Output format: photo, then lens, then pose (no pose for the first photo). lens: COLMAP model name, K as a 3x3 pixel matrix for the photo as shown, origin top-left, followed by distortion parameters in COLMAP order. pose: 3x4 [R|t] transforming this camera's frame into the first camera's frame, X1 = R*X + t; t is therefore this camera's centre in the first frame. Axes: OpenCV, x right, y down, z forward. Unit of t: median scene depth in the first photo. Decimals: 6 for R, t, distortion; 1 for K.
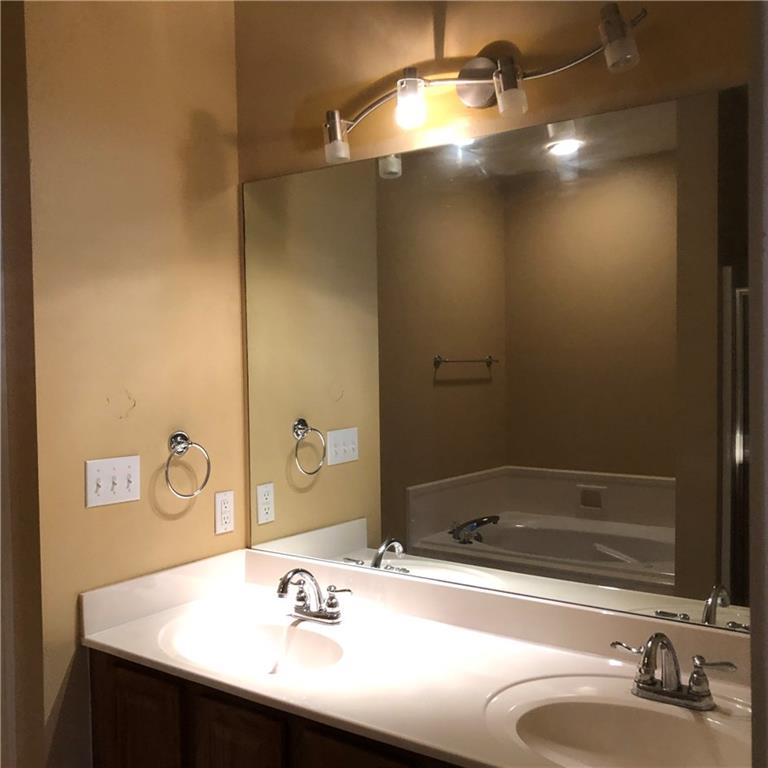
lens RADIAL K [[832.8, 0, 384.3], [0, 832.8, 383.9], [0, 0, 1]] dist [0.019073, 0.000000]
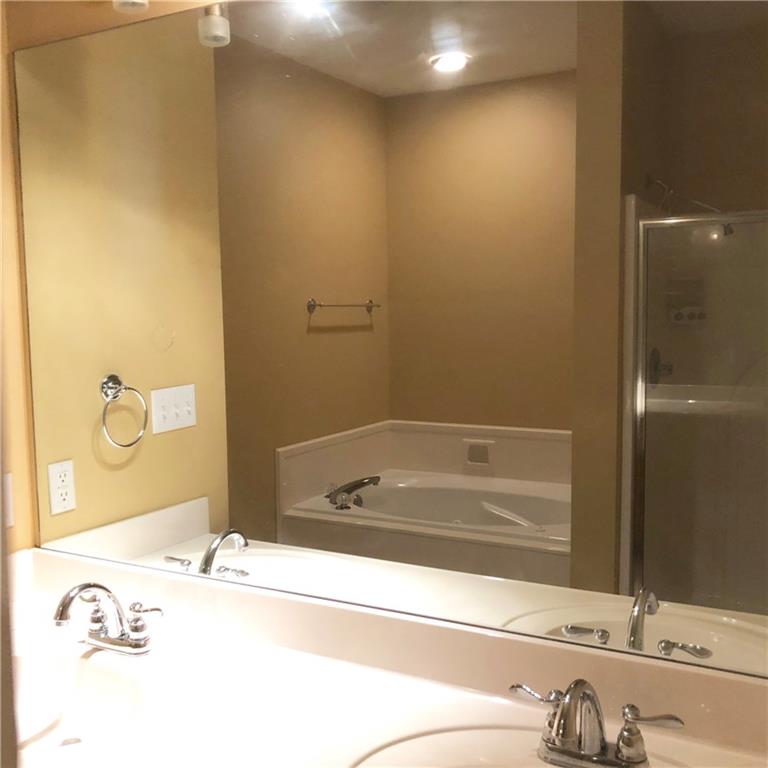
lens RADIAL K [[832.8, 0, 384.5], [0, 832.8, 386.8], [0, 0, 1]] dist [0.019073, 0.000000]
pose [[0.991331, -0.014736, 0.130563, 0.048813], [0.006410, 0.997932, 0.063962, 0.005572], [-0.131235, -0.062570, 0.989375, 0.208486]]
